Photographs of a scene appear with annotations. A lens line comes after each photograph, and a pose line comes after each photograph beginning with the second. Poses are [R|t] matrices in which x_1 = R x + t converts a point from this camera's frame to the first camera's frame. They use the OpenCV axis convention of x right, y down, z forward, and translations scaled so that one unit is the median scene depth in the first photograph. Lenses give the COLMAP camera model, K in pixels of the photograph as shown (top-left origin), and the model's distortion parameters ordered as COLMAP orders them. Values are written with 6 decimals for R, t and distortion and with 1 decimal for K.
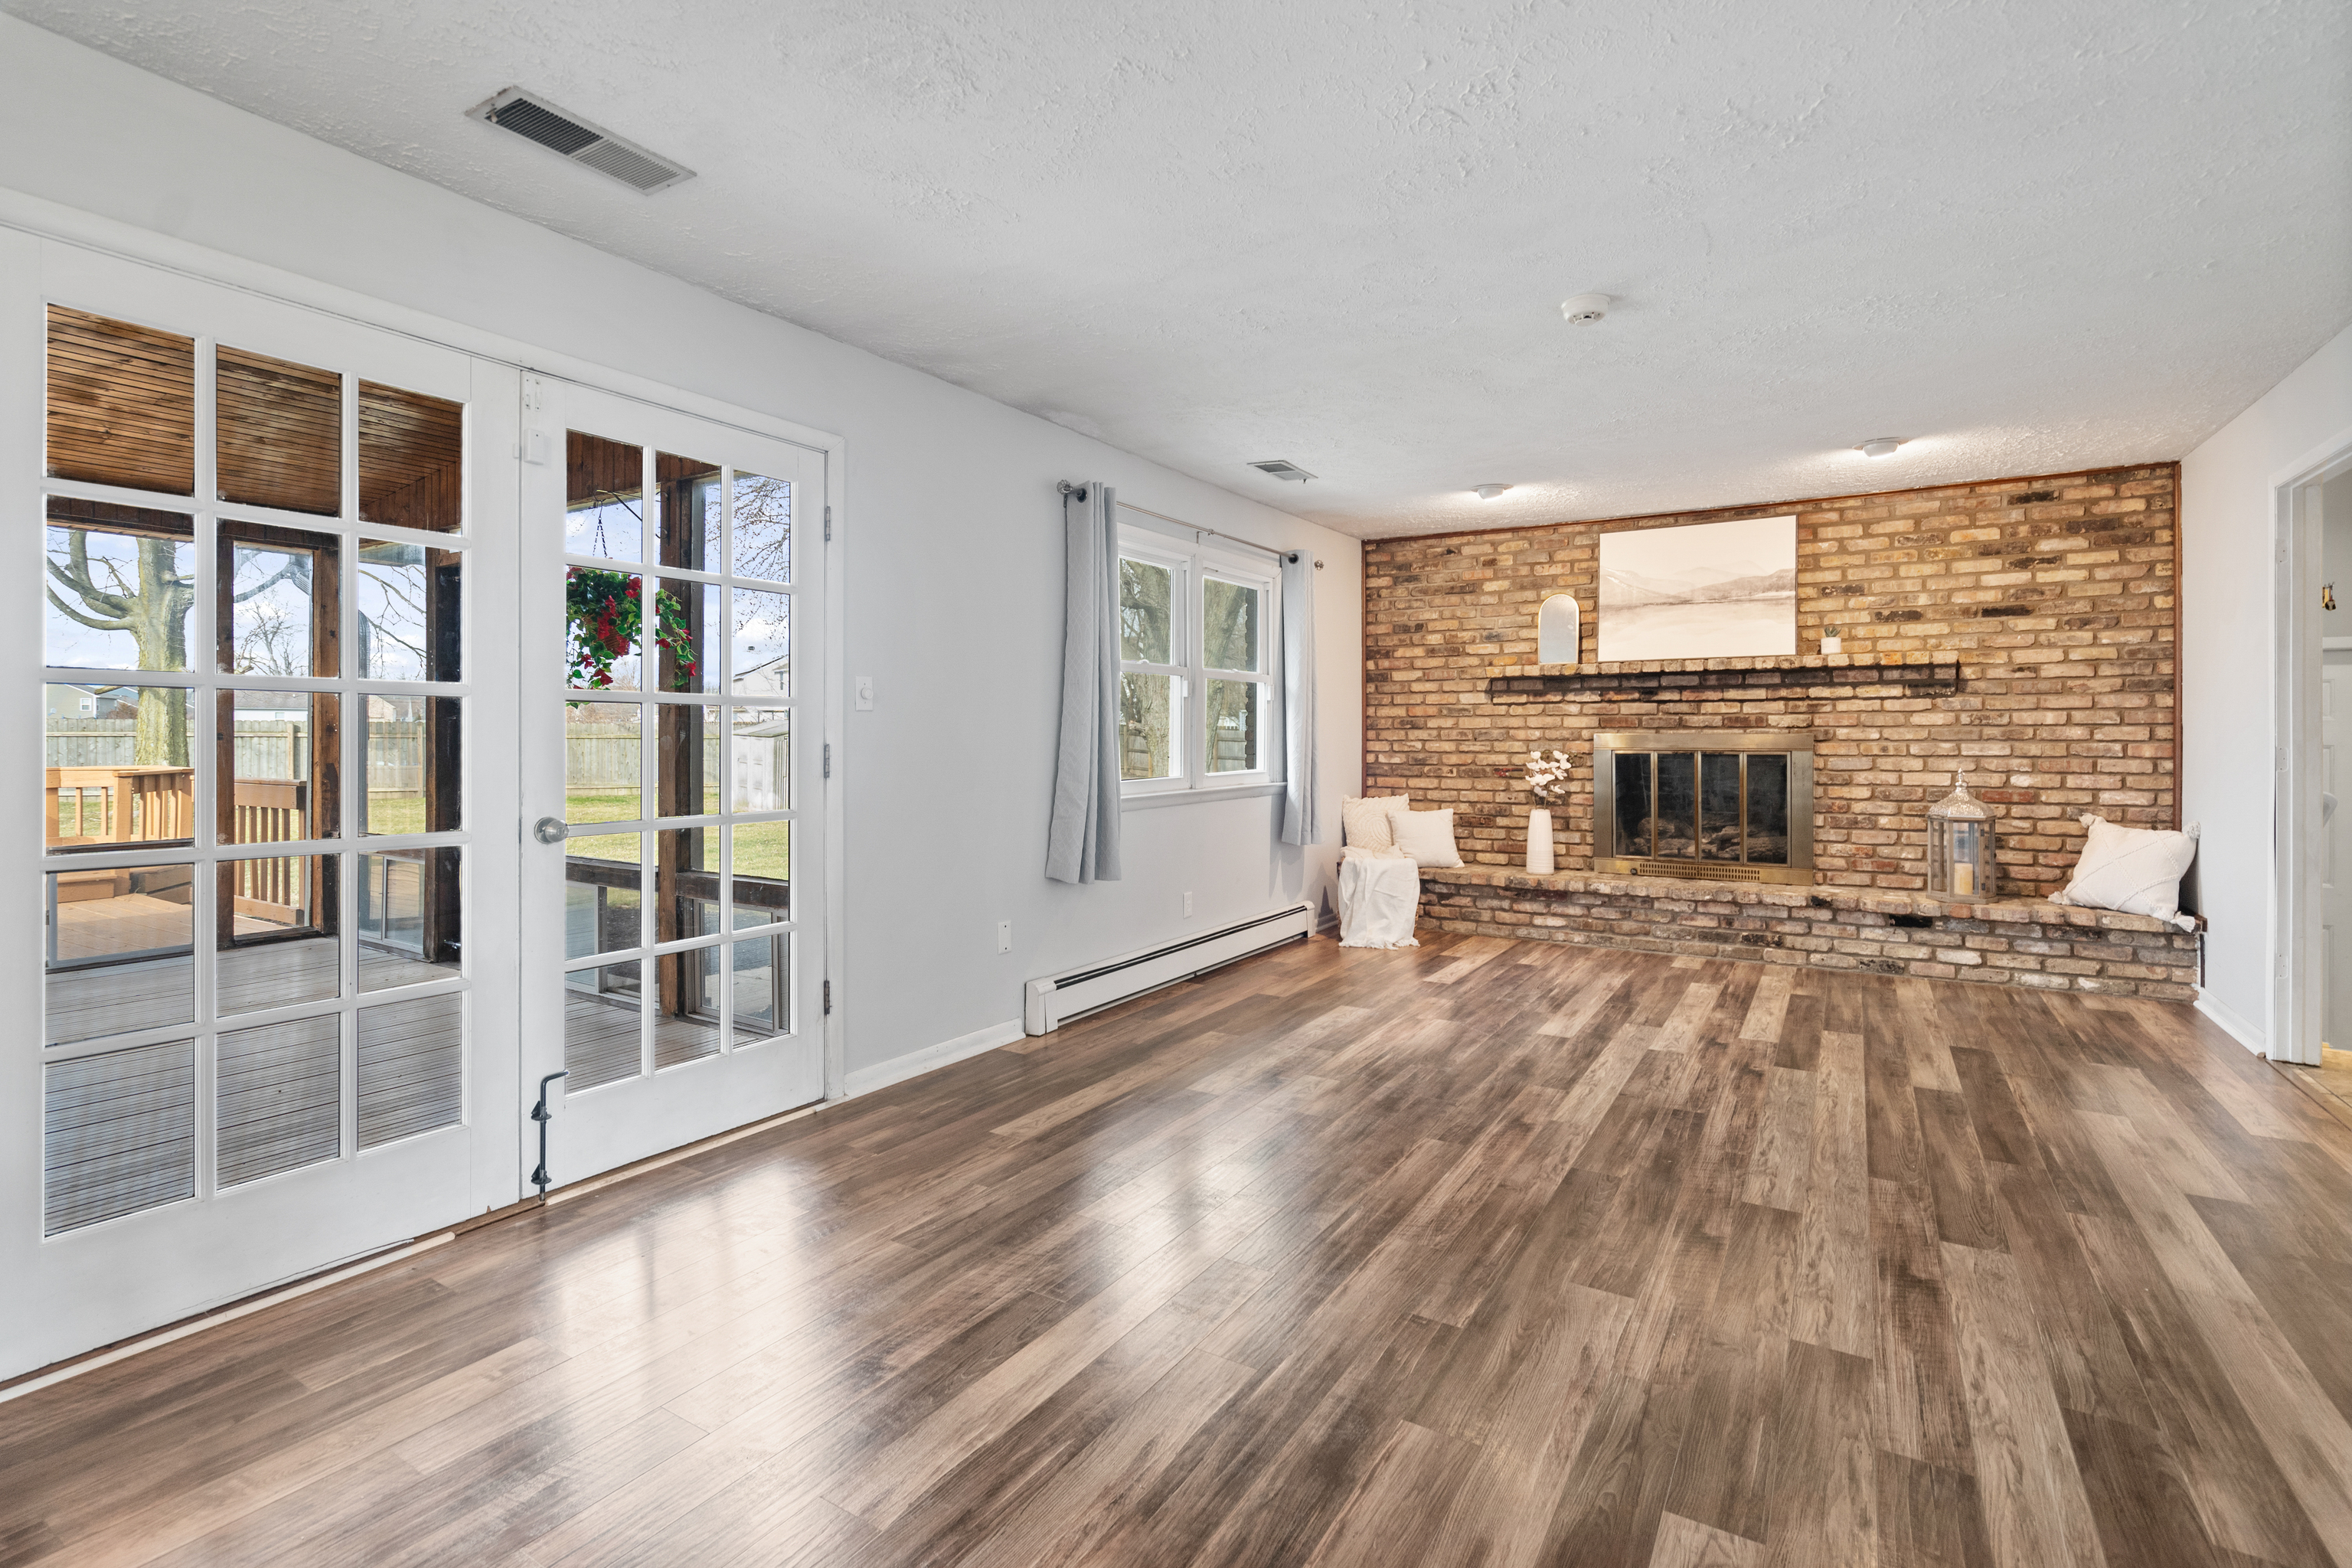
lens RADIAL K [[1095.5, 0, 1175.4], [0, 1095.5, 730.6], [0, 0, 1]] dist [-0.000158, -0.000043]
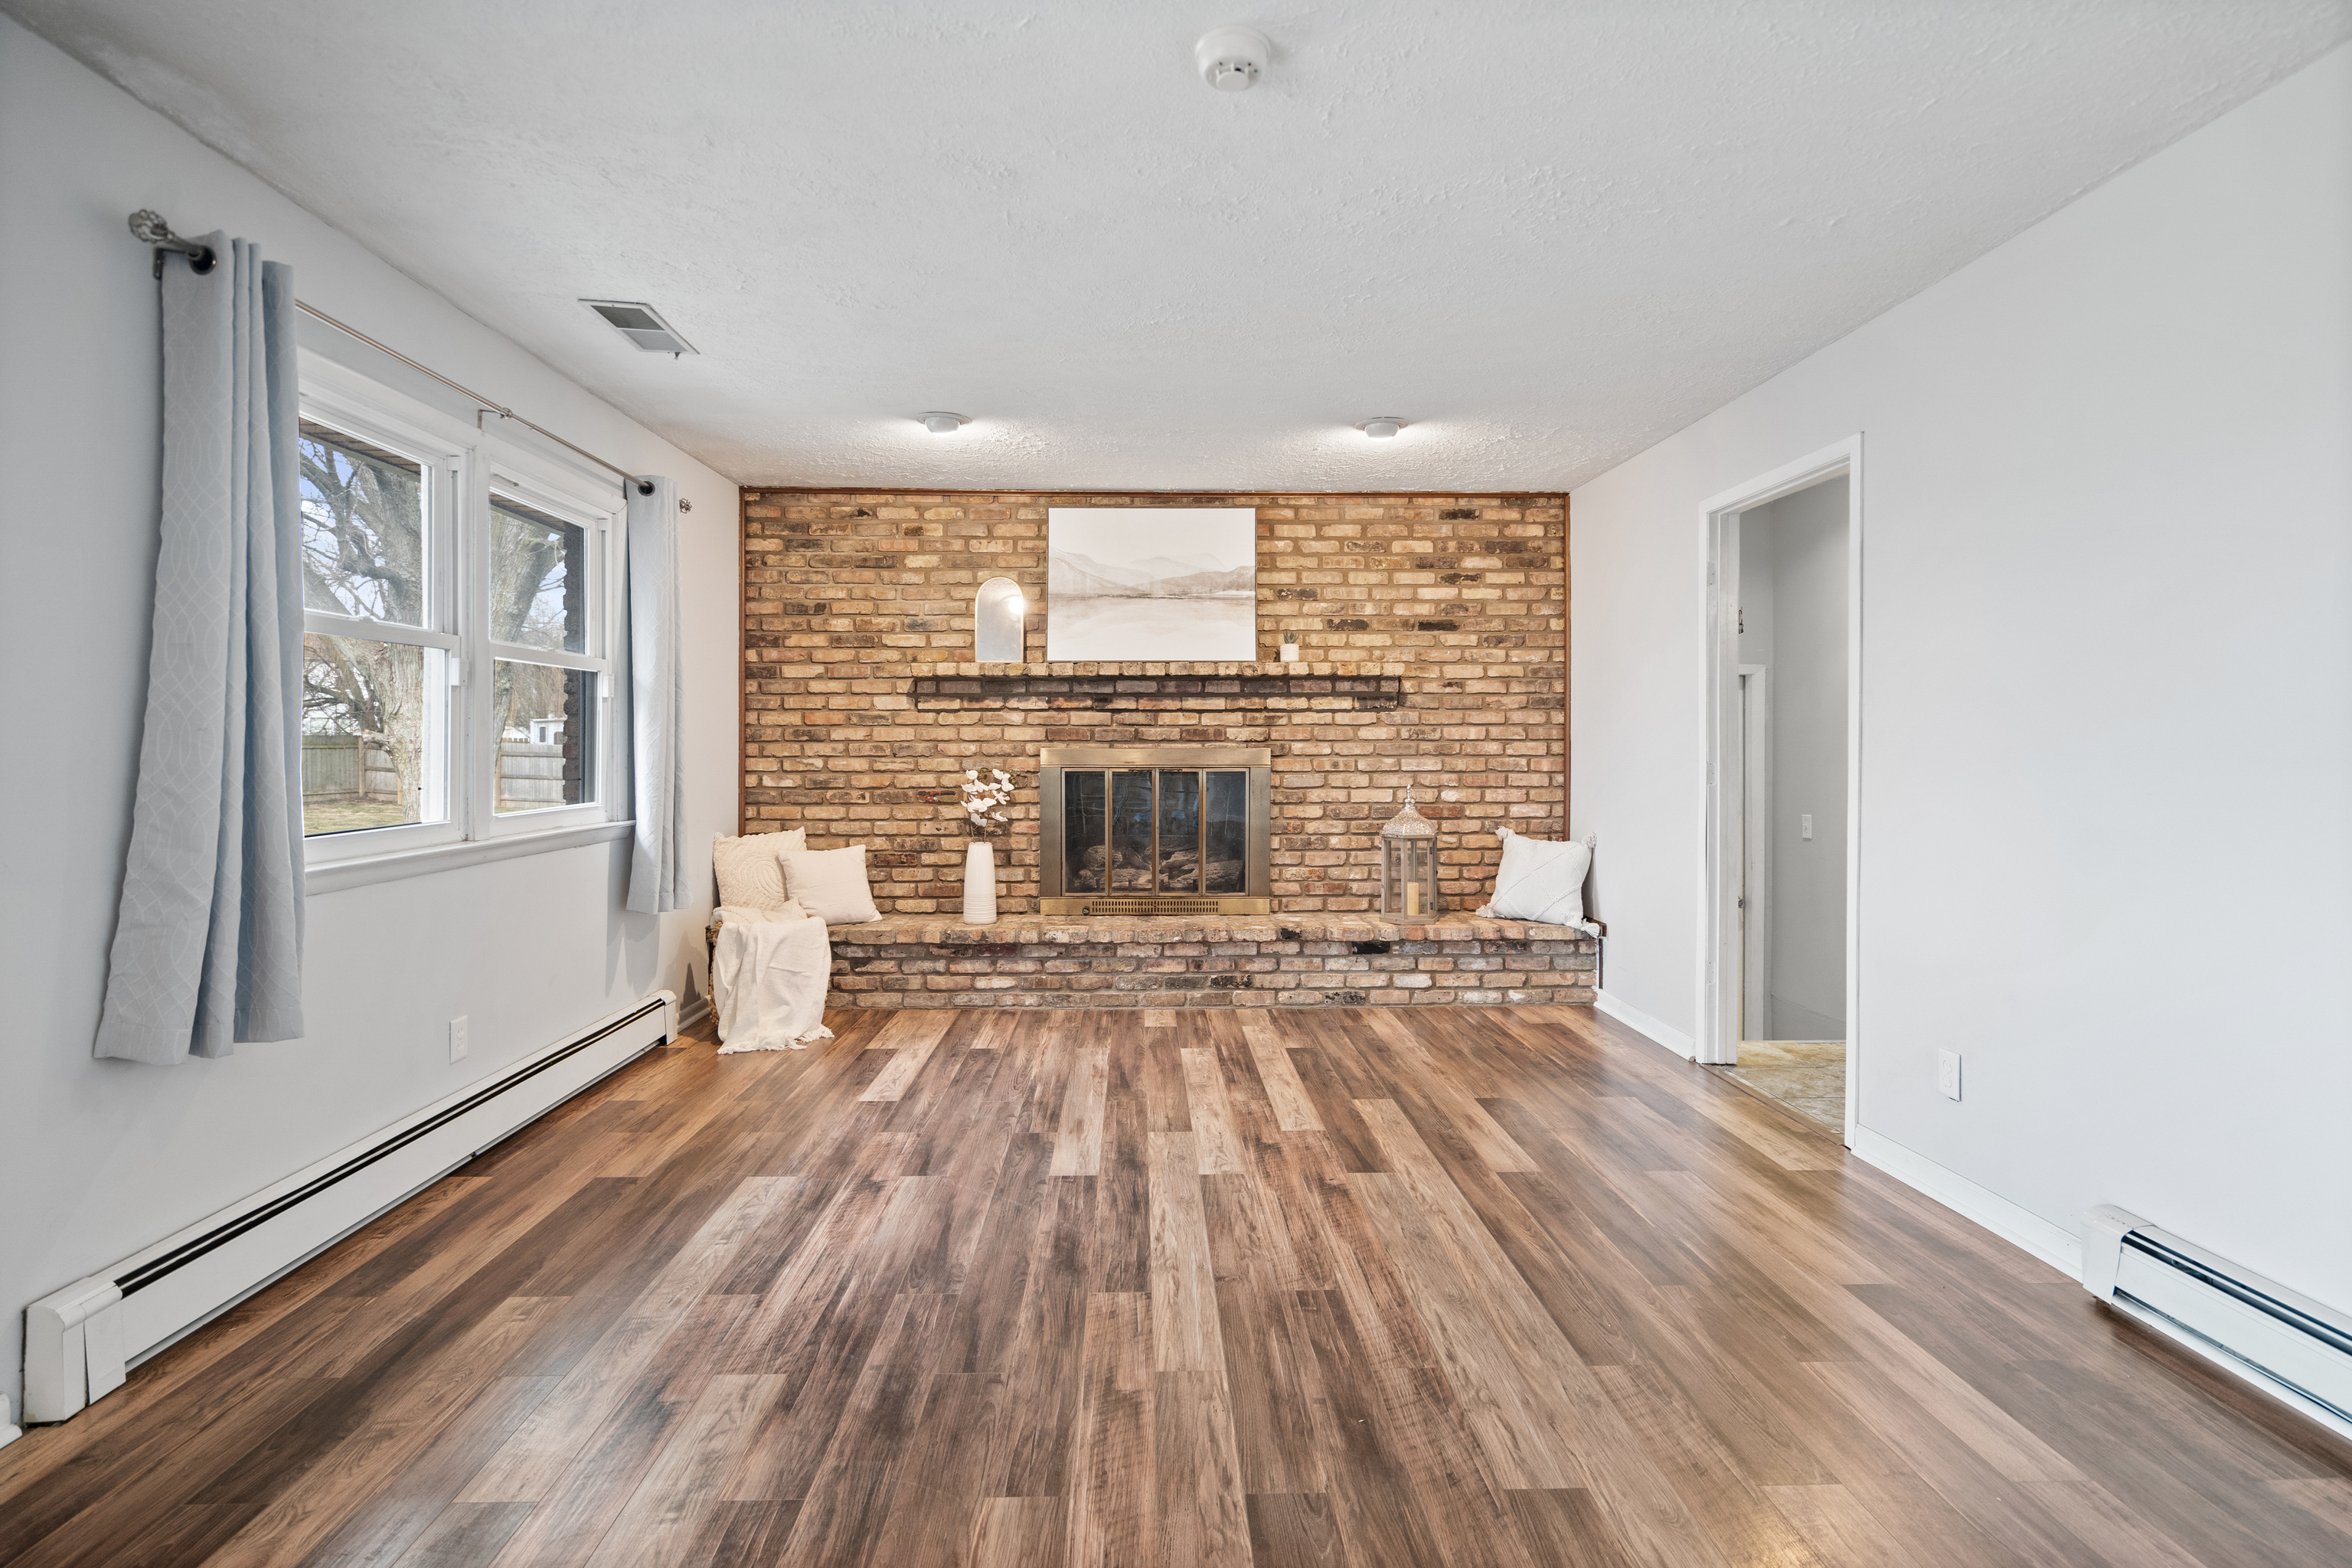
lens RADIAL K [[1105.6, 0, 1173.4], [0, 1105.6, 745.7], [0, 0, 1]] dist [-0.008065, 0.006487]
pose [[0.832622, 0.002235, 0.553837, 0.002300], [-0.002934, 0.999996, 0.000374, 0.000342], [-0.553834, -0.001936, 0.832625, 0.278240]]
